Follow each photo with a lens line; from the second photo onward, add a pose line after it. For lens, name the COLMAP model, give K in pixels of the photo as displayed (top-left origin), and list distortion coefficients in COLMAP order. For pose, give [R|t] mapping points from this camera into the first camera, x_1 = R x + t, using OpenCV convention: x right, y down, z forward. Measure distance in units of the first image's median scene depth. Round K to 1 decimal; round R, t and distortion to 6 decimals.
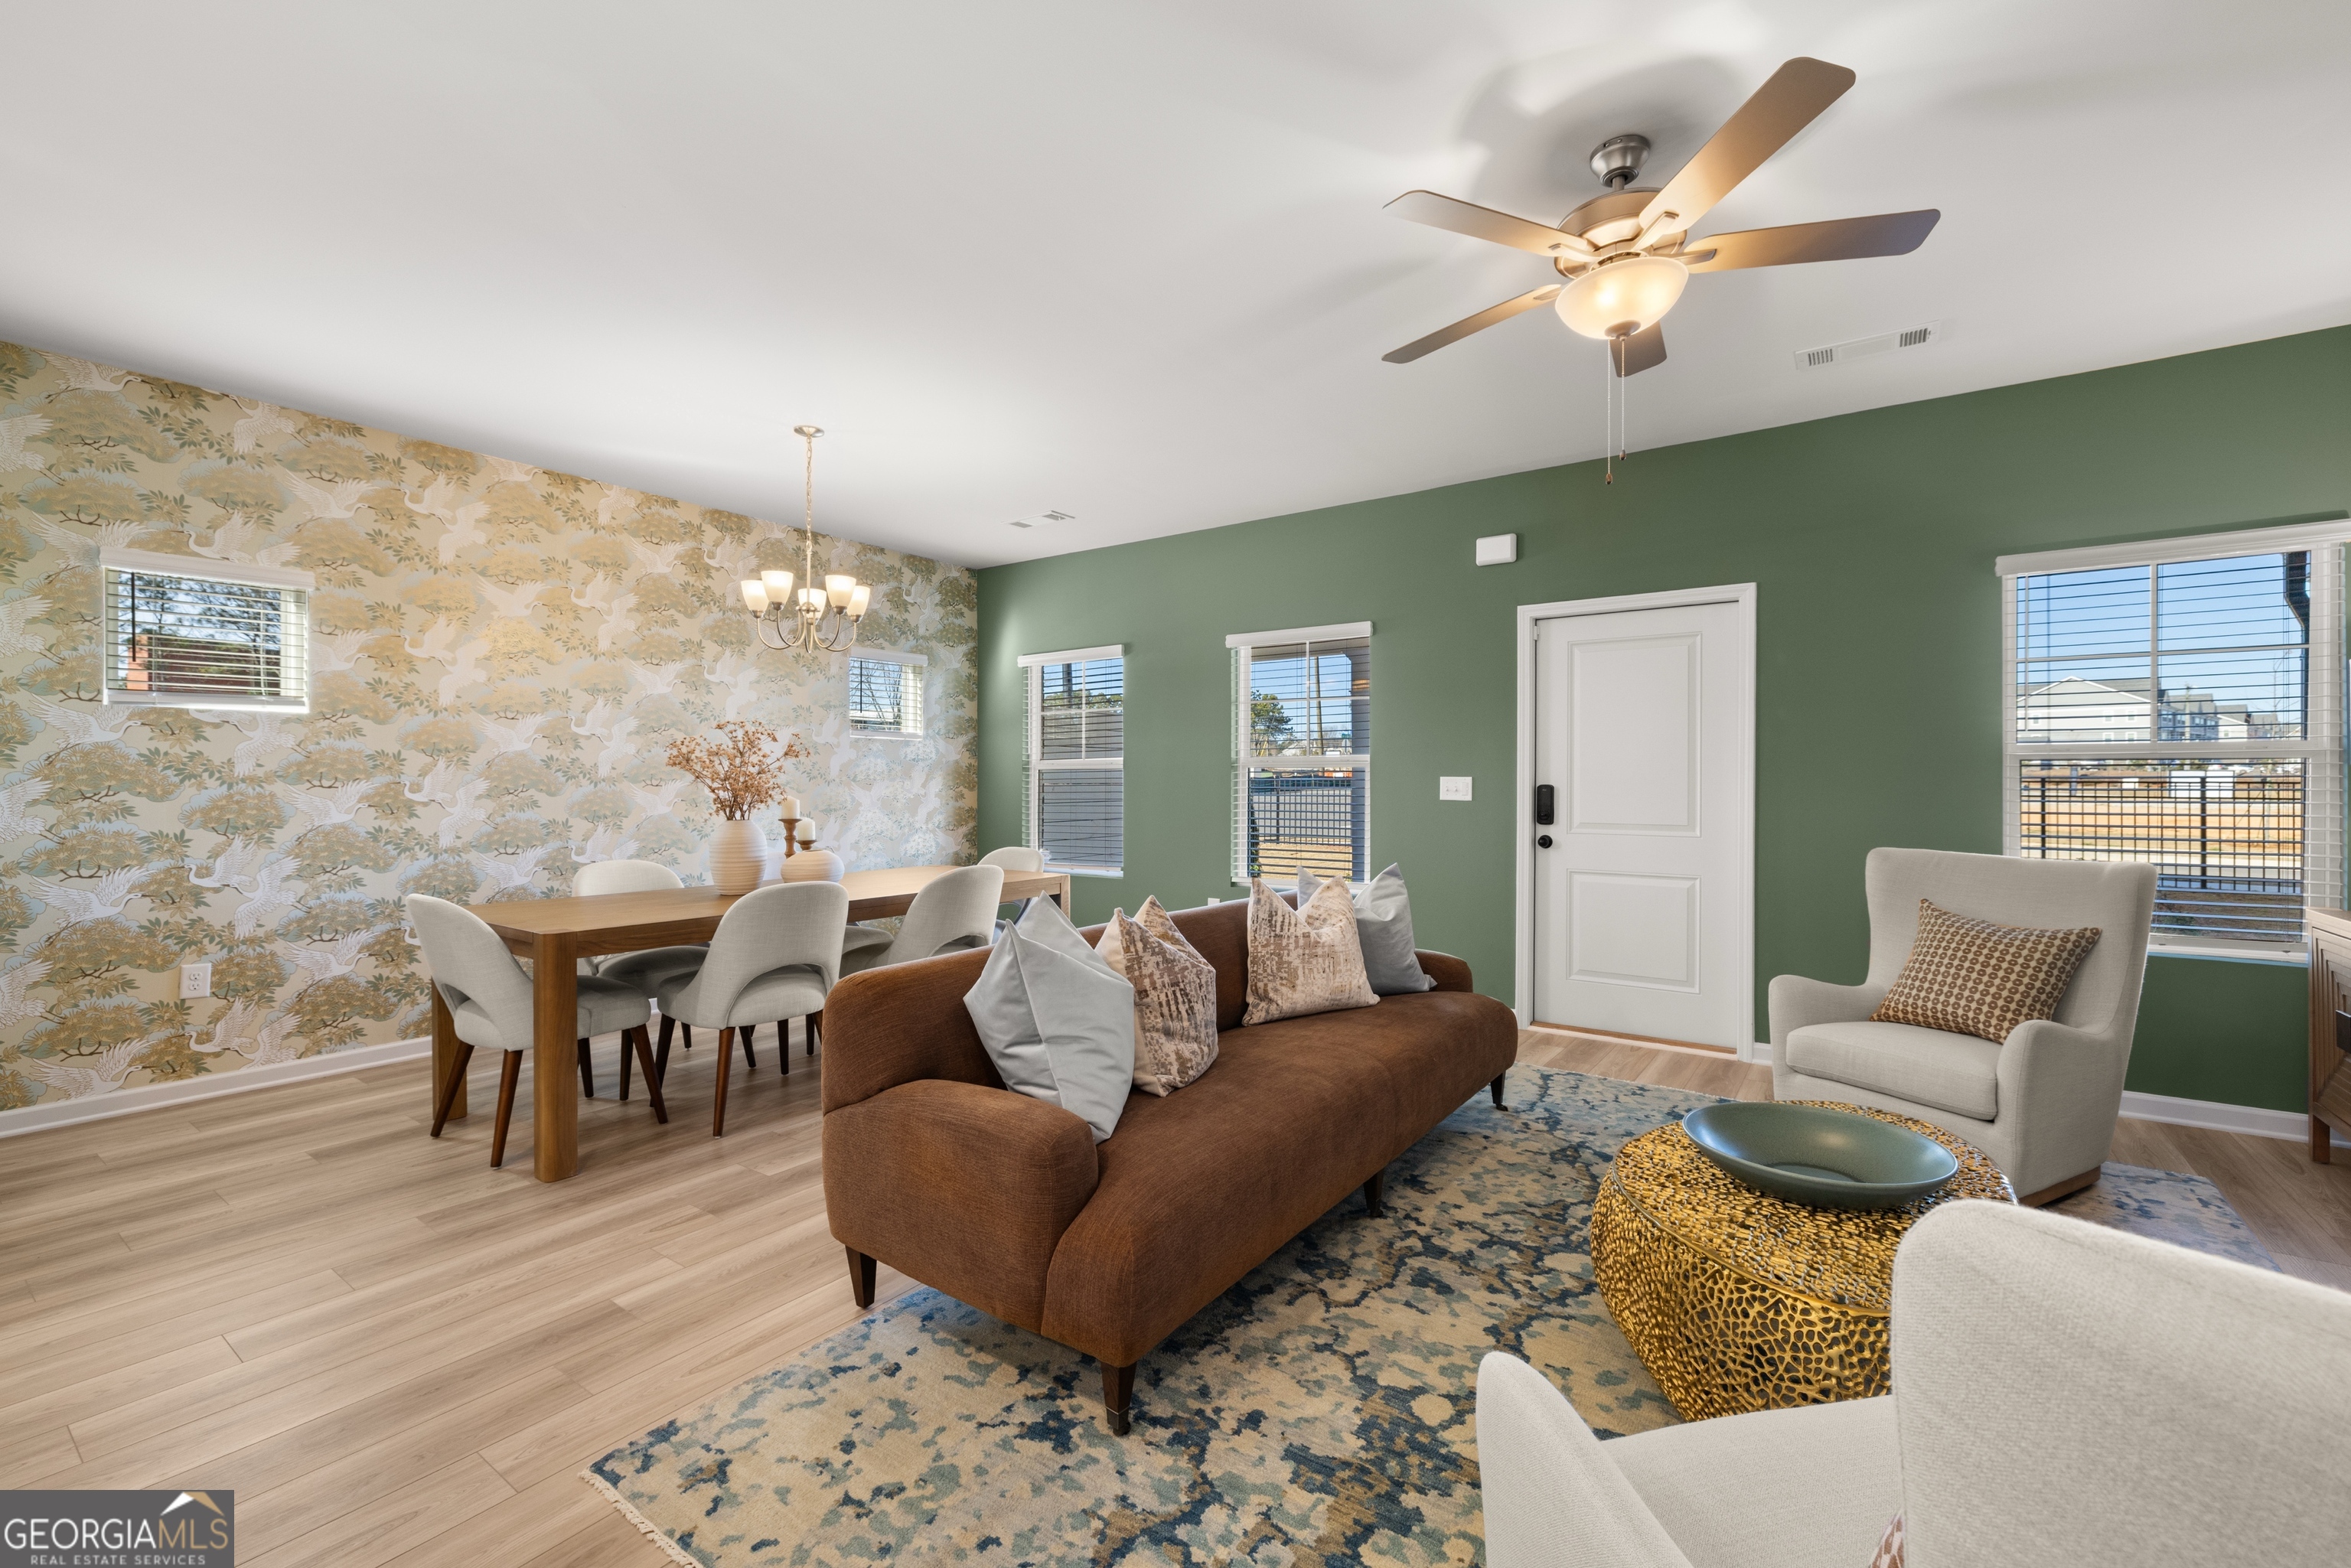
lens RADIAL K [[996.6, 0, 1168.6], [0, 996.6, 789.0], [0, 0, 1]] dist [-0.013206, -0.000472]
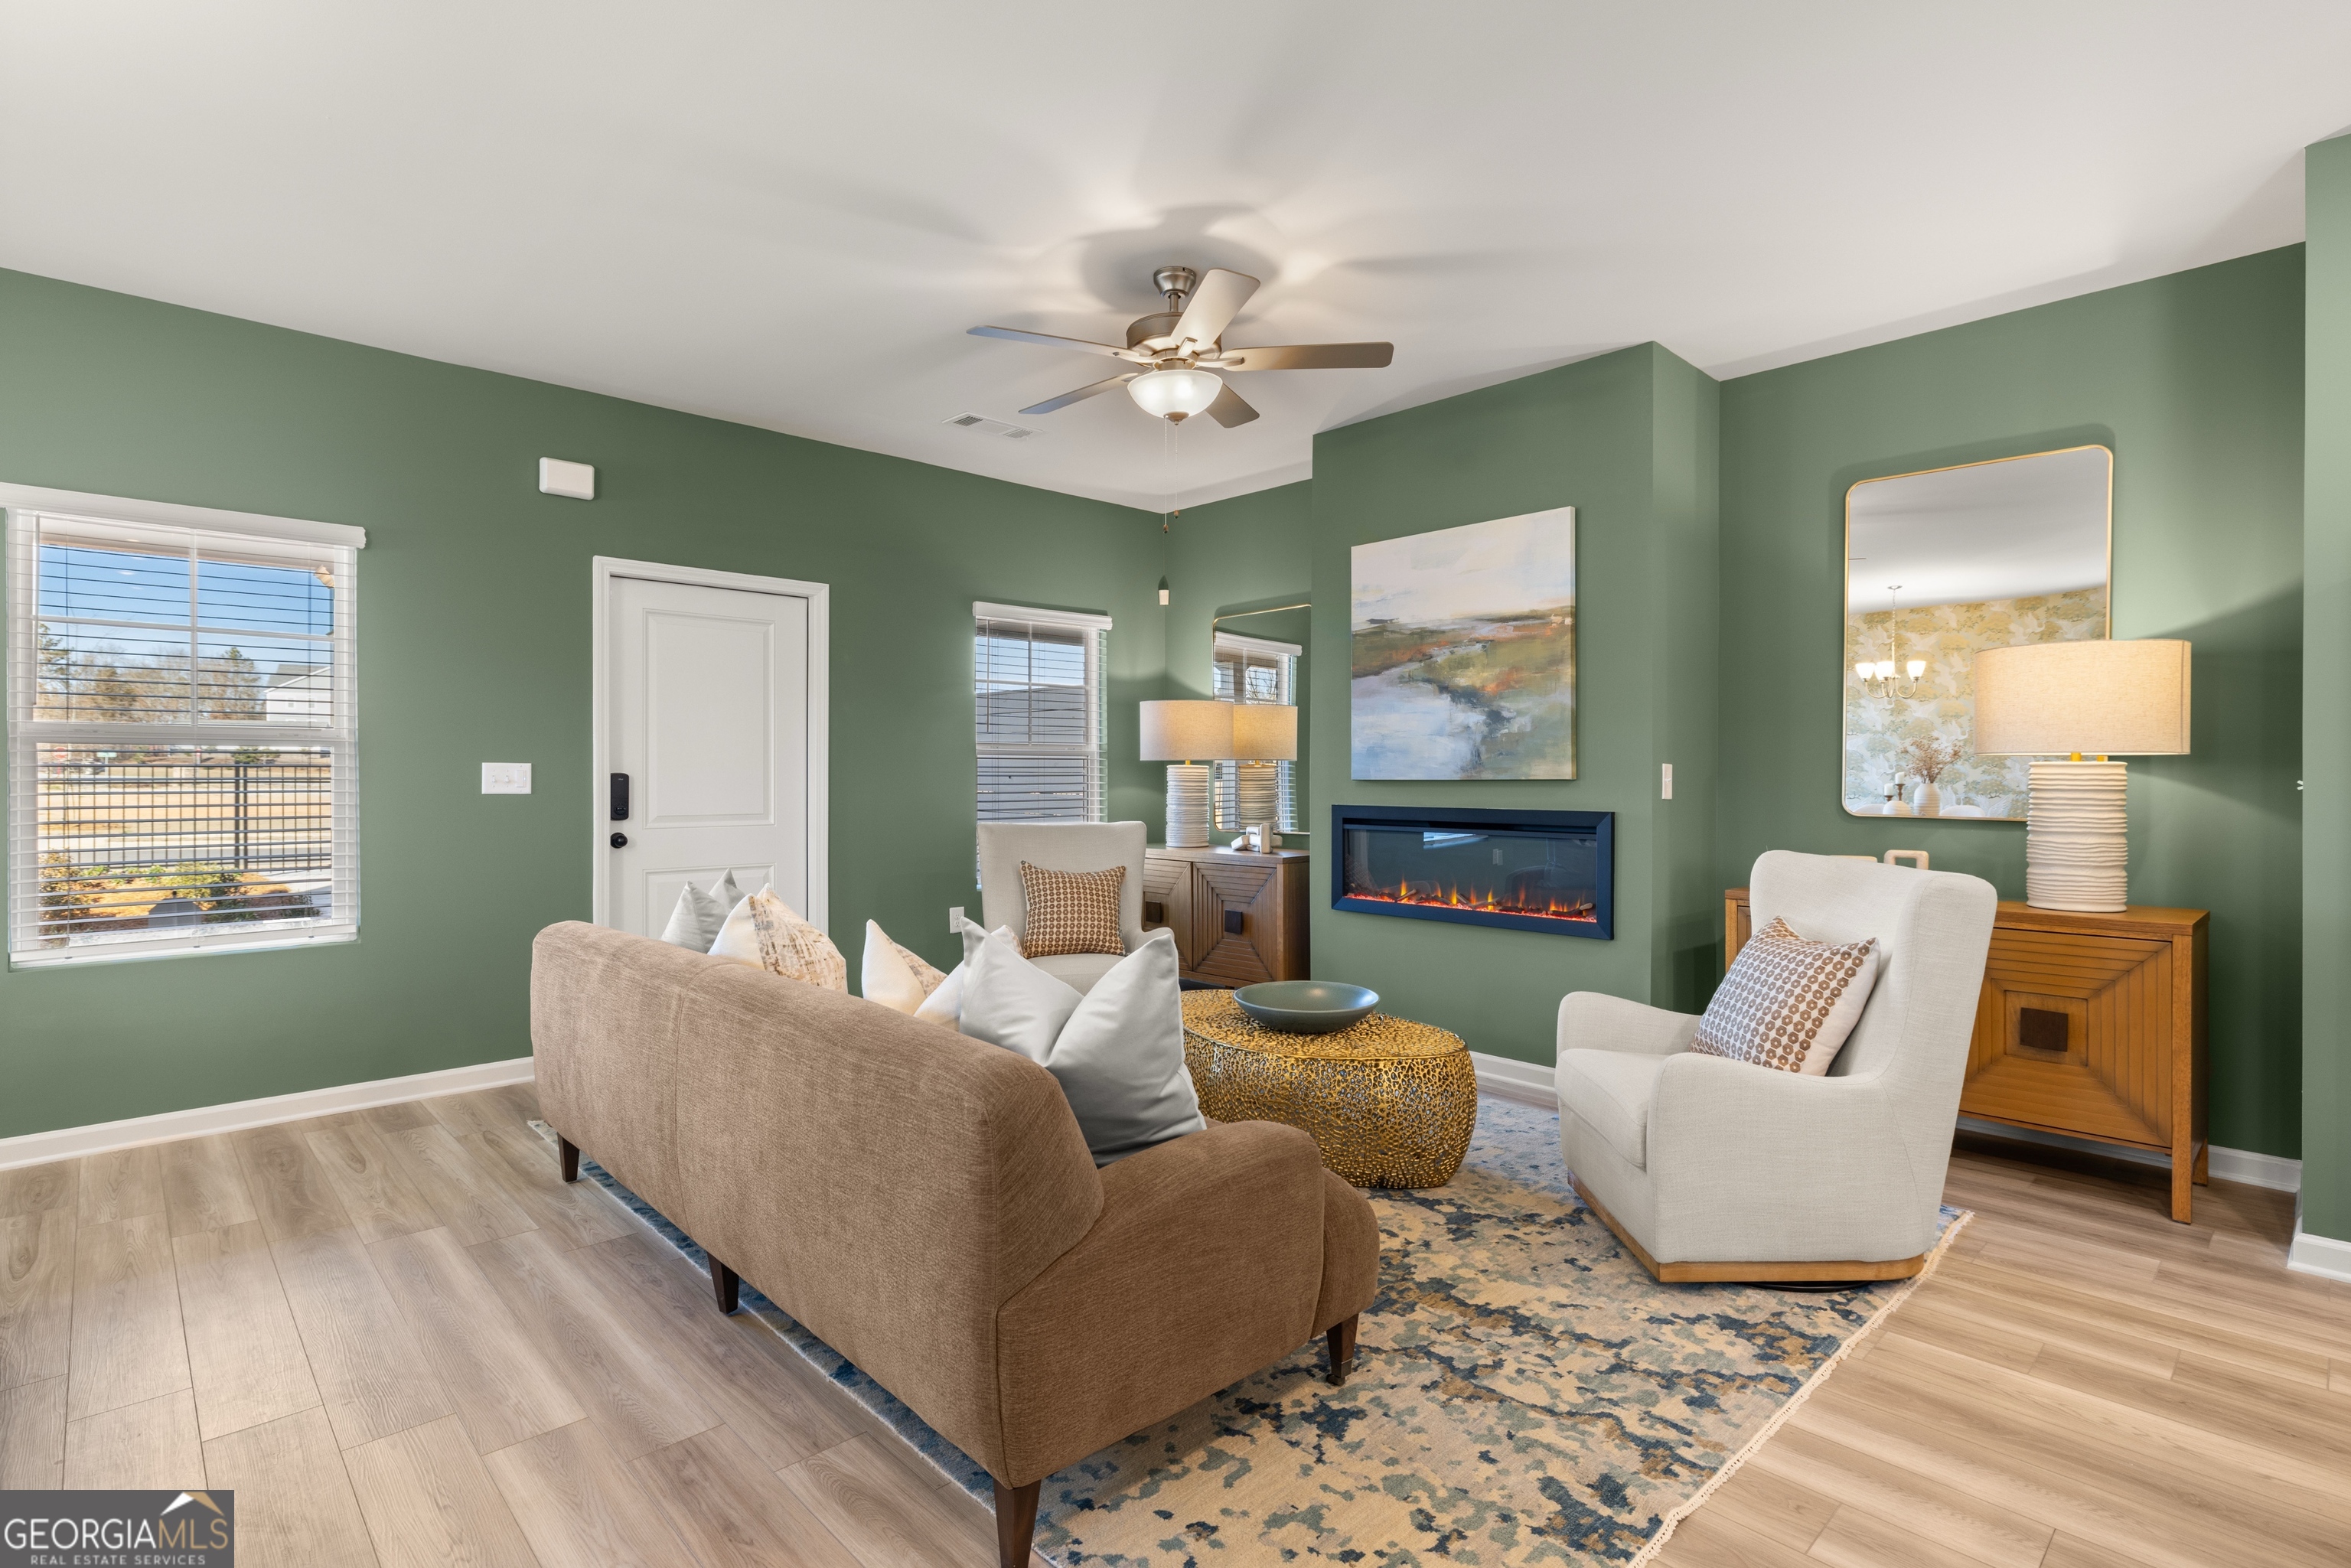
lens RADIAL K [[1129.0, 0, 1173.9], [0, 1129.0, 789.3], [0, 0, 1]] dist [-0.012450, -0.000400]
pose [[0.180322, -0.016253, 0.983473, -1.182412], [0.004663, 0.999866, 0.015669, -0.008093], [-0.983596, 0.001760, 0.180374, 0.894867]]
